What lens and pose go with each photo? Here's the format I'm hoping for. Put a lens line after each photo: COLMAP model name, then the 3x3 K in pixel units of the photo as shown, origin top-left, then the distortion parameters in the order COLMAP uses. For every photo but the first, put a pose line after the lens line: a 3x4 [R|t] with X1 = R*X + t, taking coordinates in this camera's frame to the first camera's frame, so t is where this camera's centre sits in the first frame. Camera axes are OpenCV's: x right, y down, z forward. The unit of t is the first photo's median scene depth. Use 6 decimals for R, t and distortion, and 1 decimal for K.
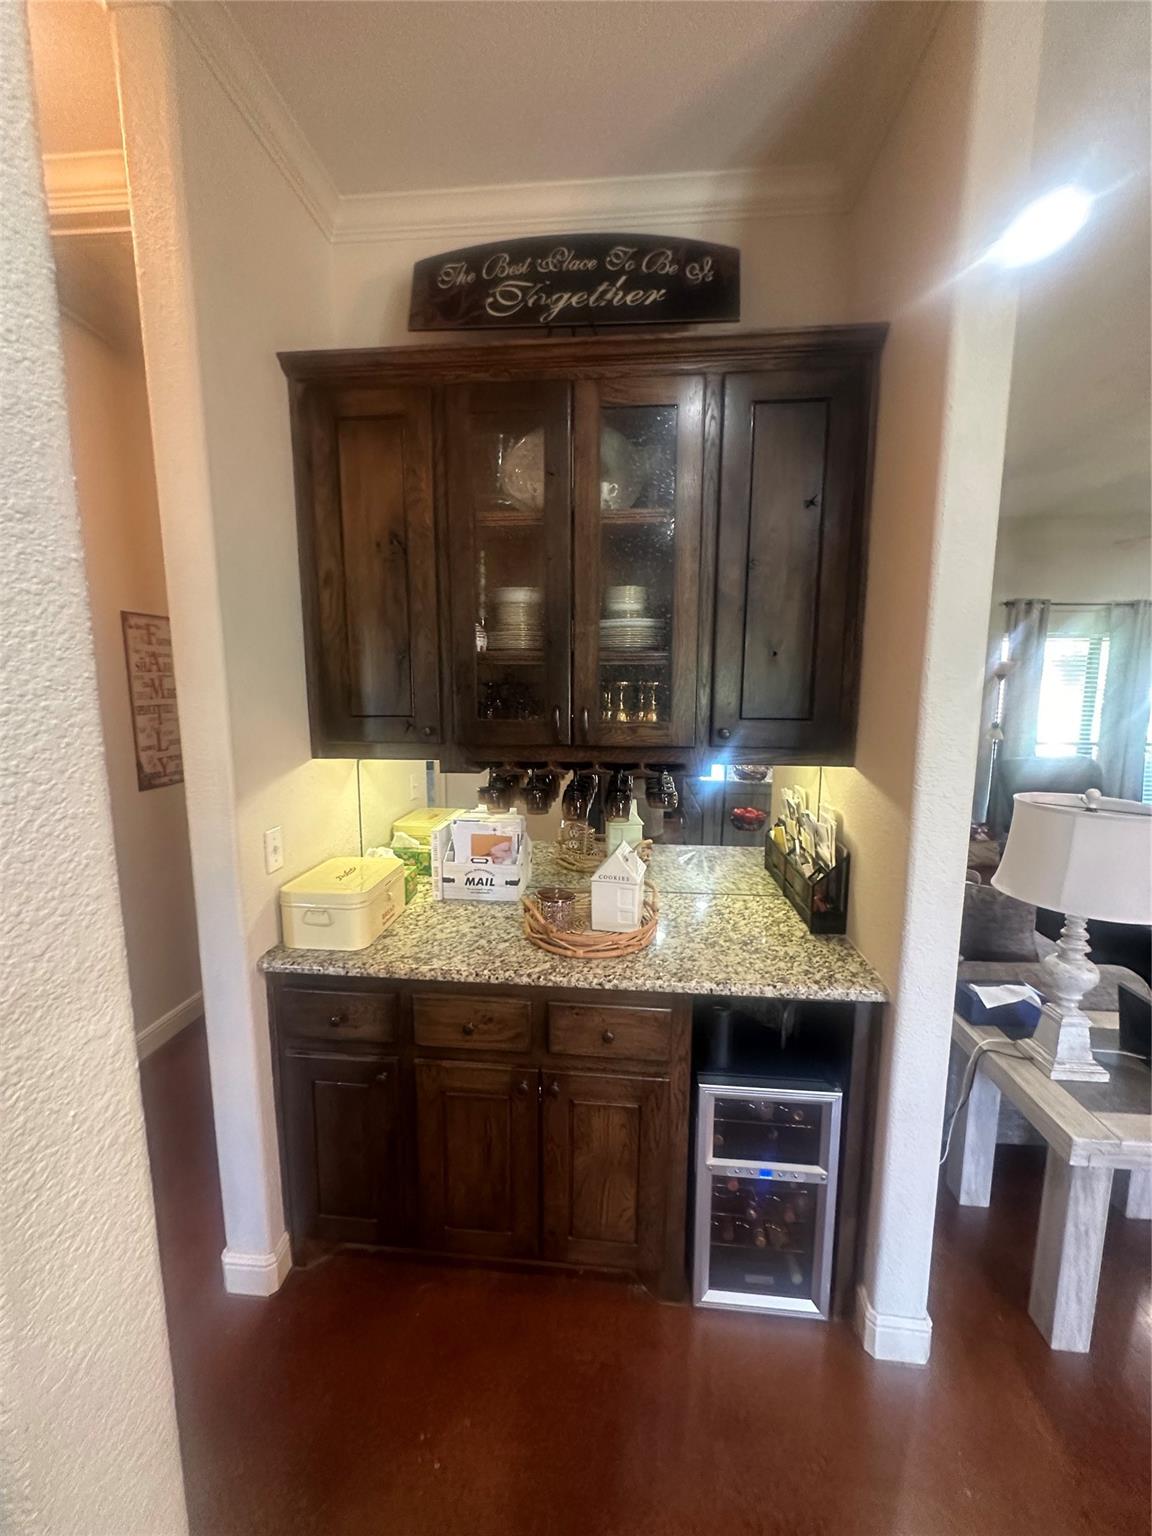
lens RADIAL K [[620.4, 0, 571.8], [0, 620.4, 768.0], [0, 0, 1]] dist [0.002155, -0.000155]
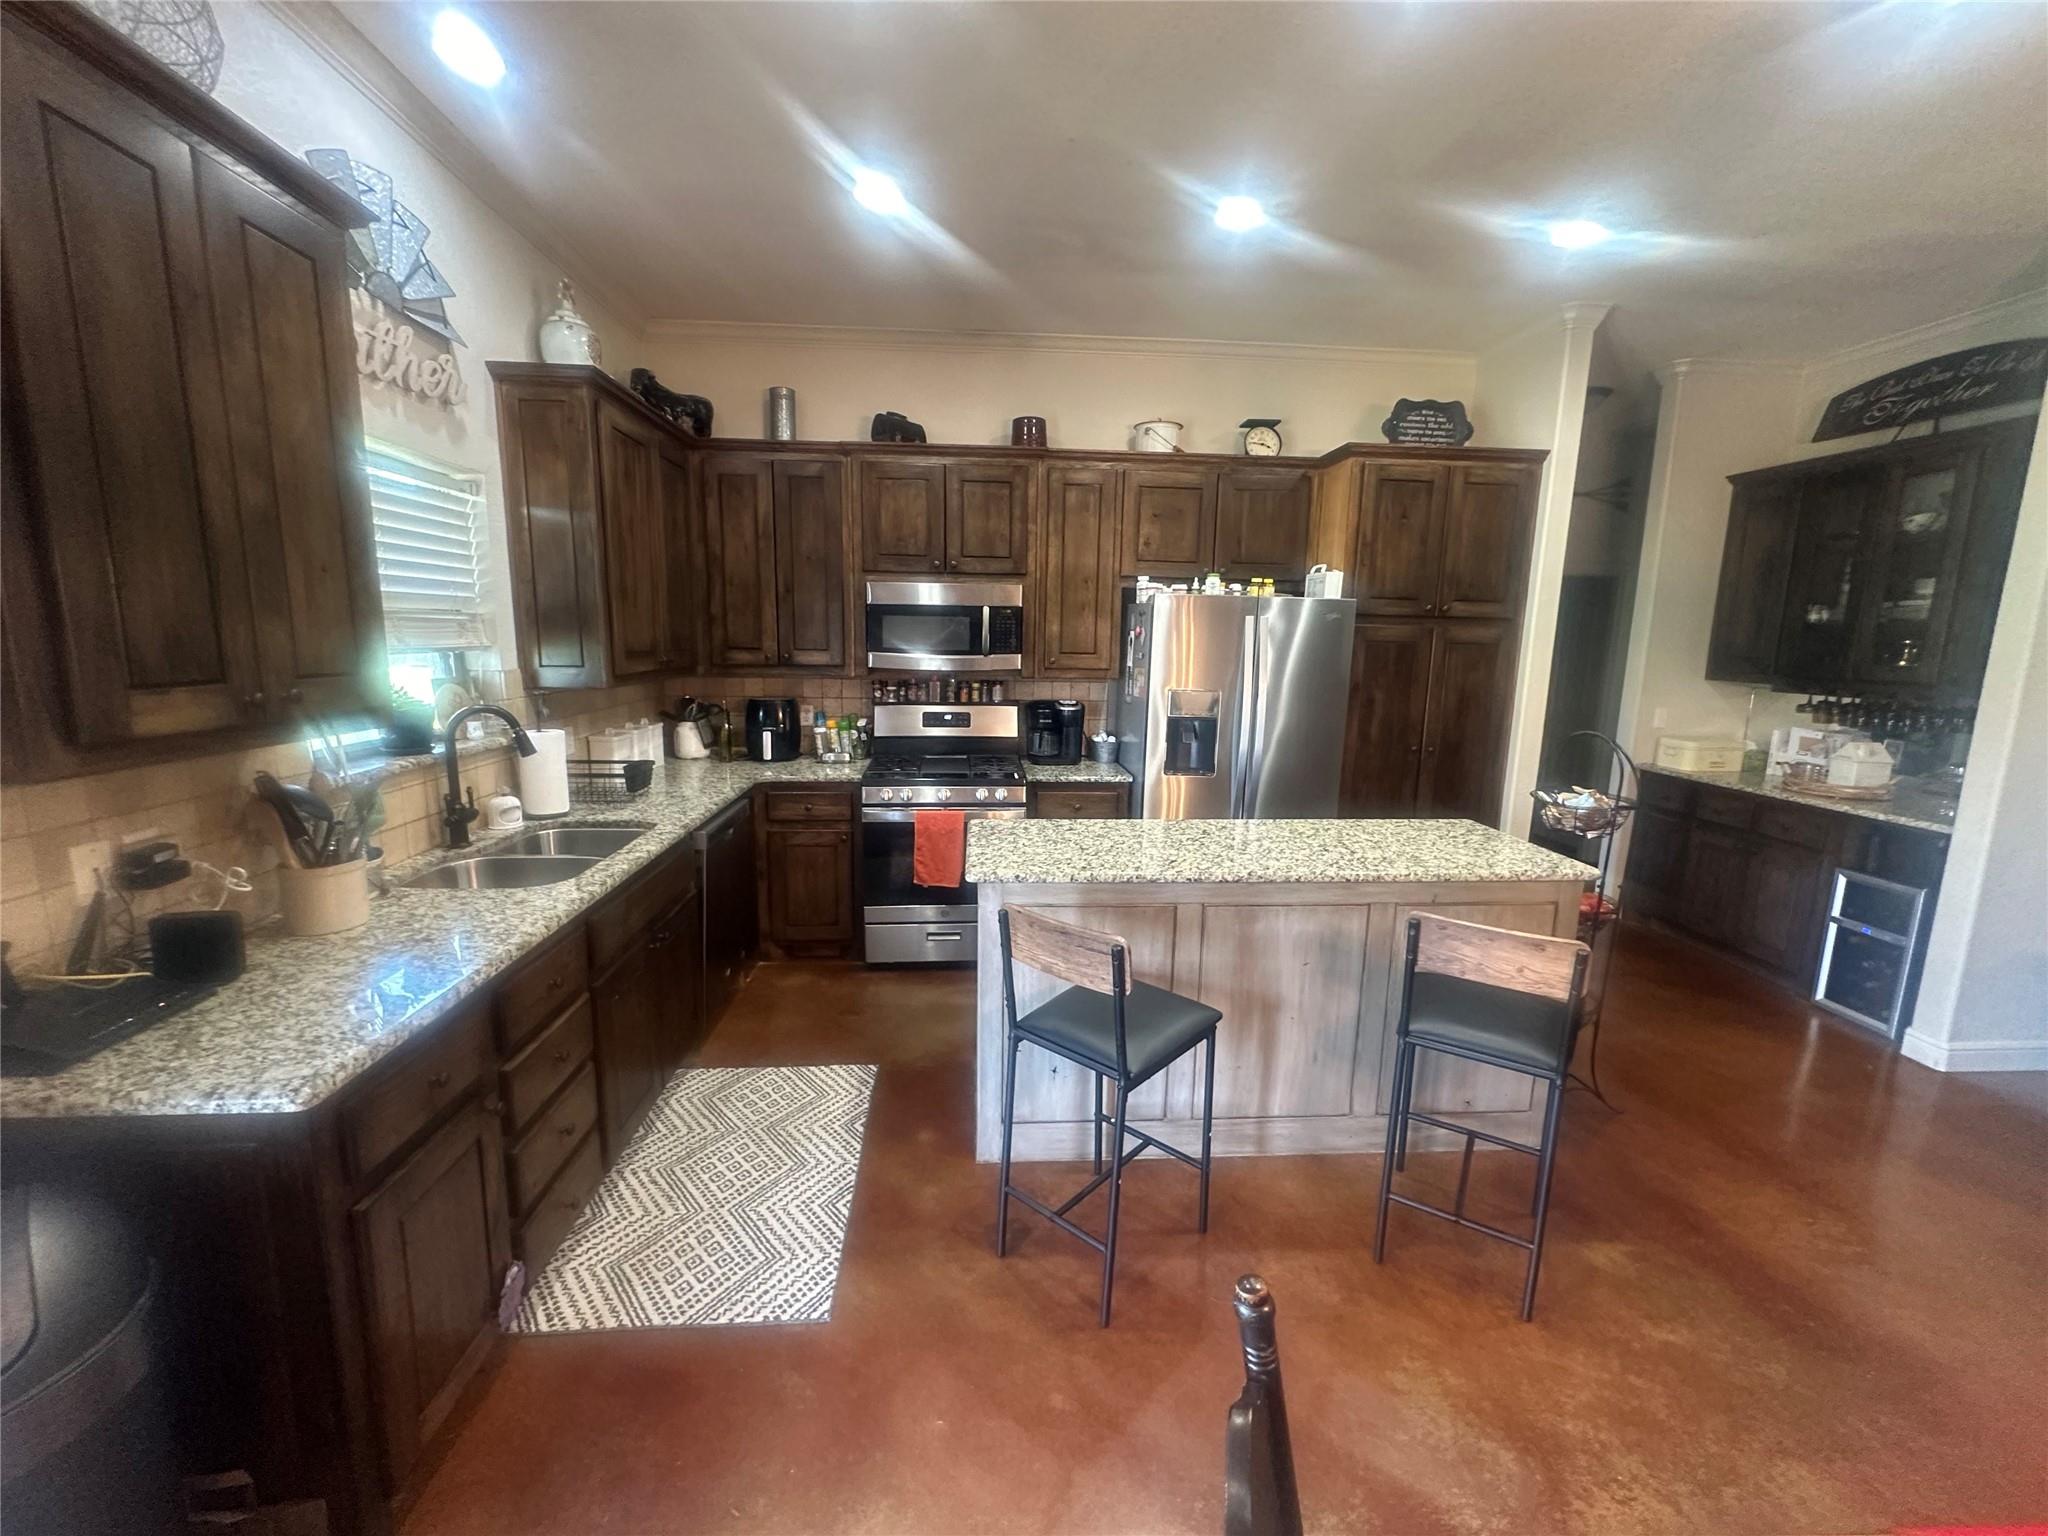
lens RADIAL K [[827.2, 0, 1025.7], [0, 827.2, 769.5], [0, 0, 1]] dist [0.002155, -0.000155]
pose [[0.154927, 0.171385, -0.972946, 1.877218], [-0.147754, 0.977780, 0.148709, 0.197873], [0.976814, 0.120718, 0.176807, -1.528999]]
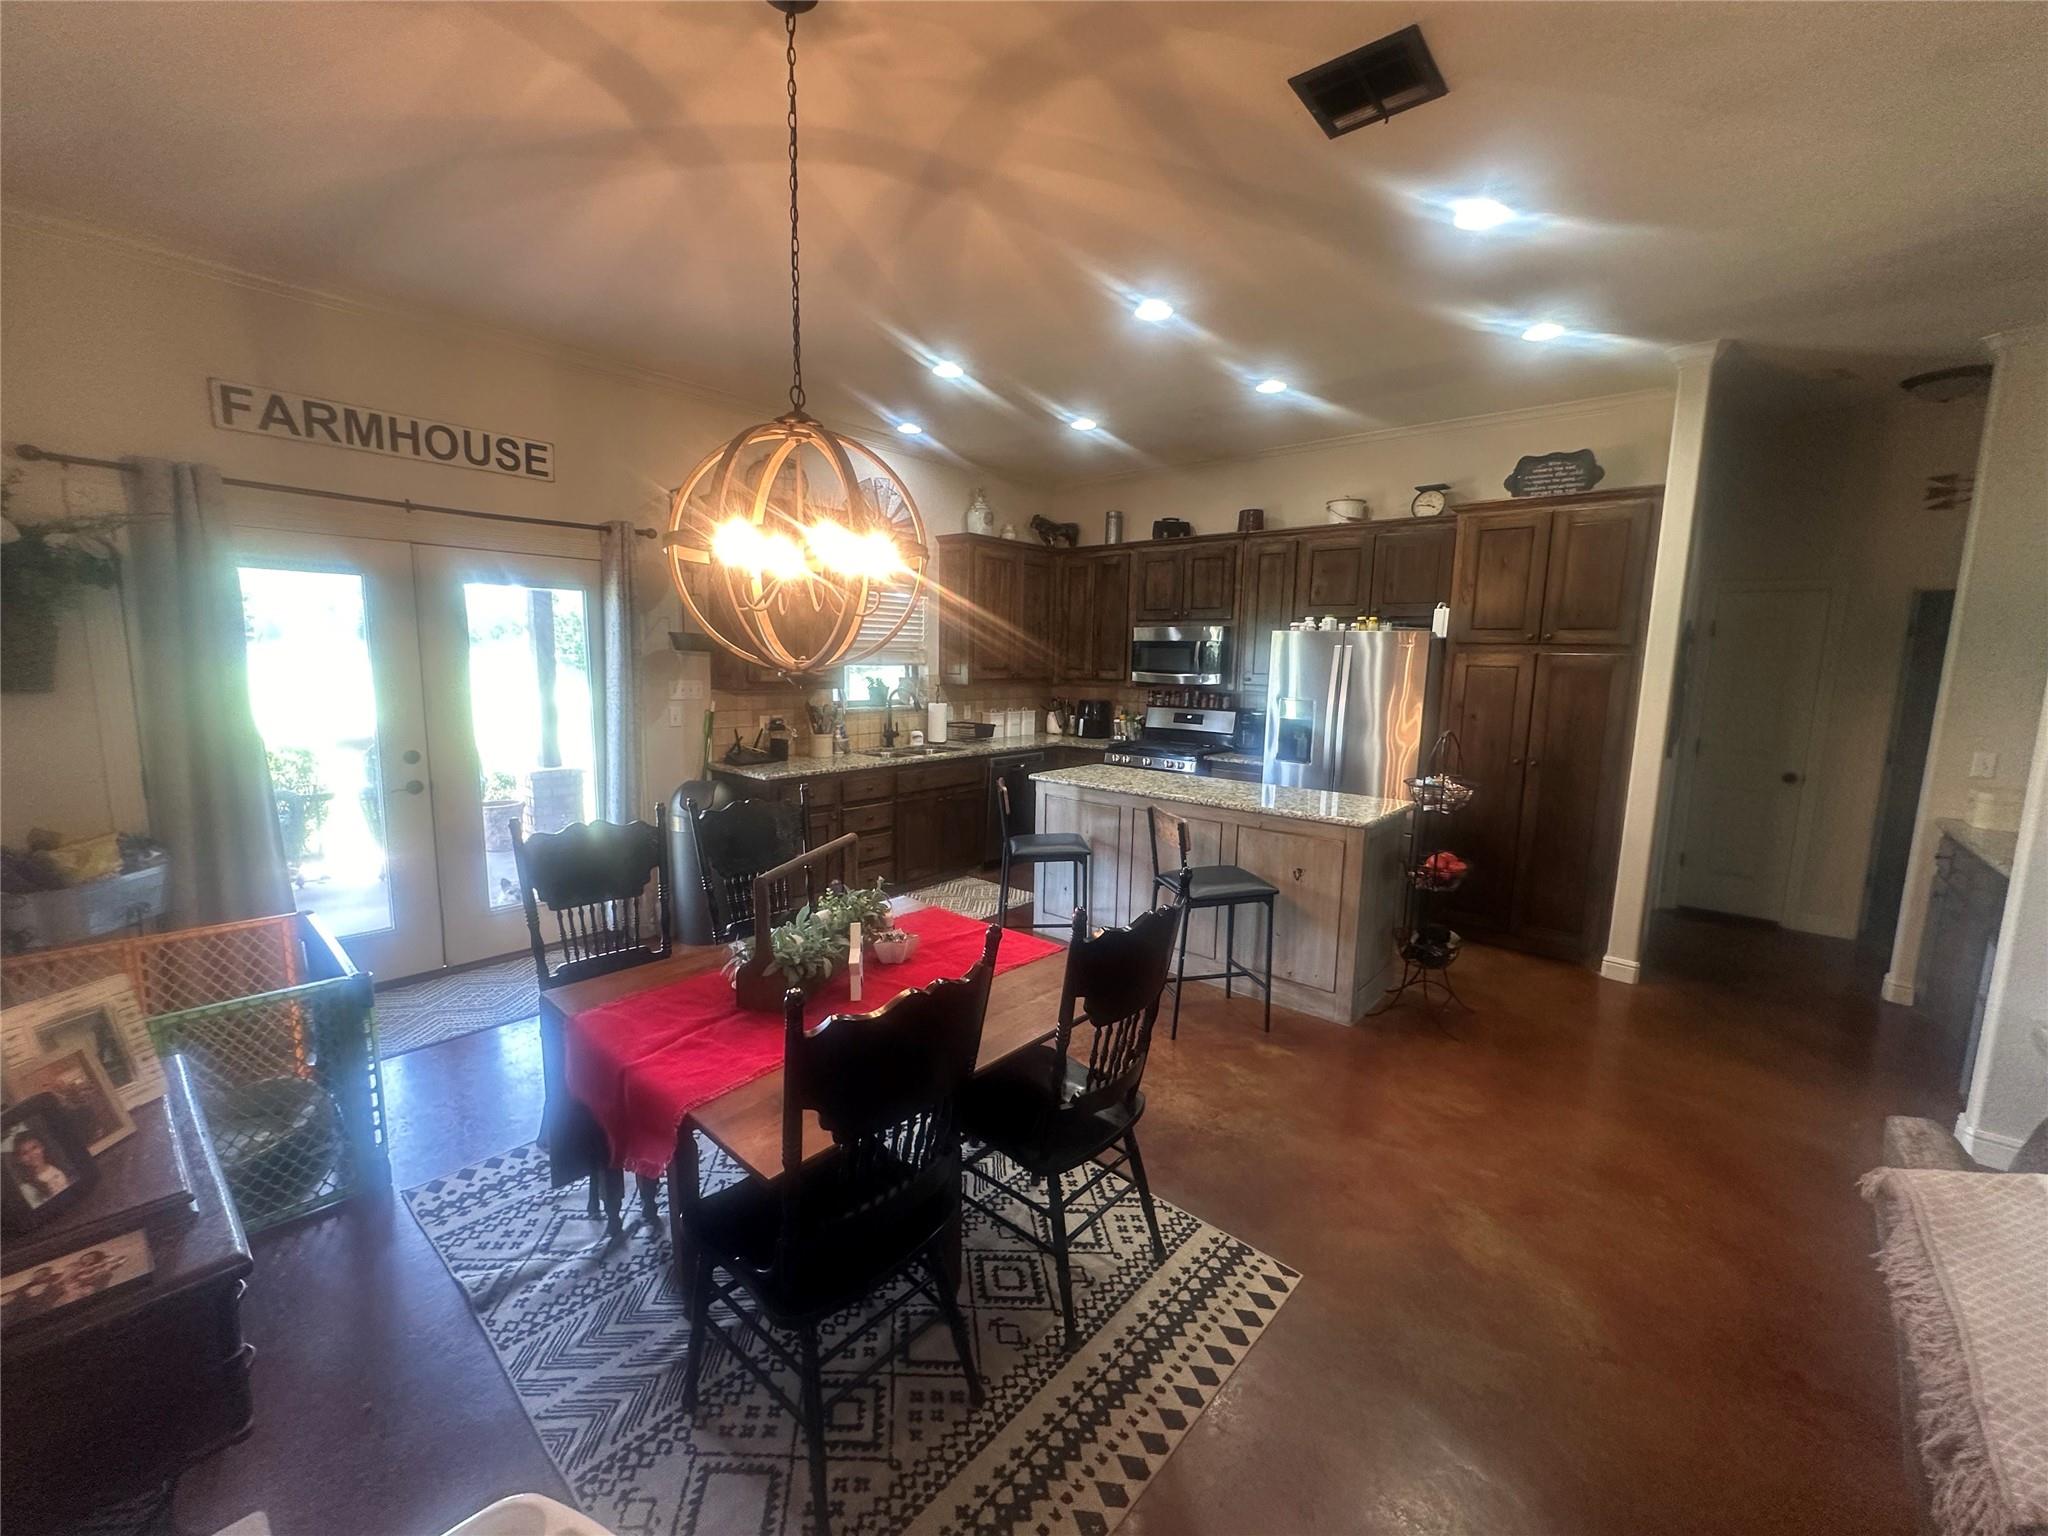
lens RADIAL K [[827.2, 0, 1021.6], [0, 827.2, 770.3], [0, 0, 1]] dist [0.002155, -0.000155]
pose [[-0.583330, 0.104072, -0.805540, 2.726662], [-0.123187, 0.968949, 0.214389, -0.000251], [0.802839, 0.224292, -0.552397, 0.030080]]
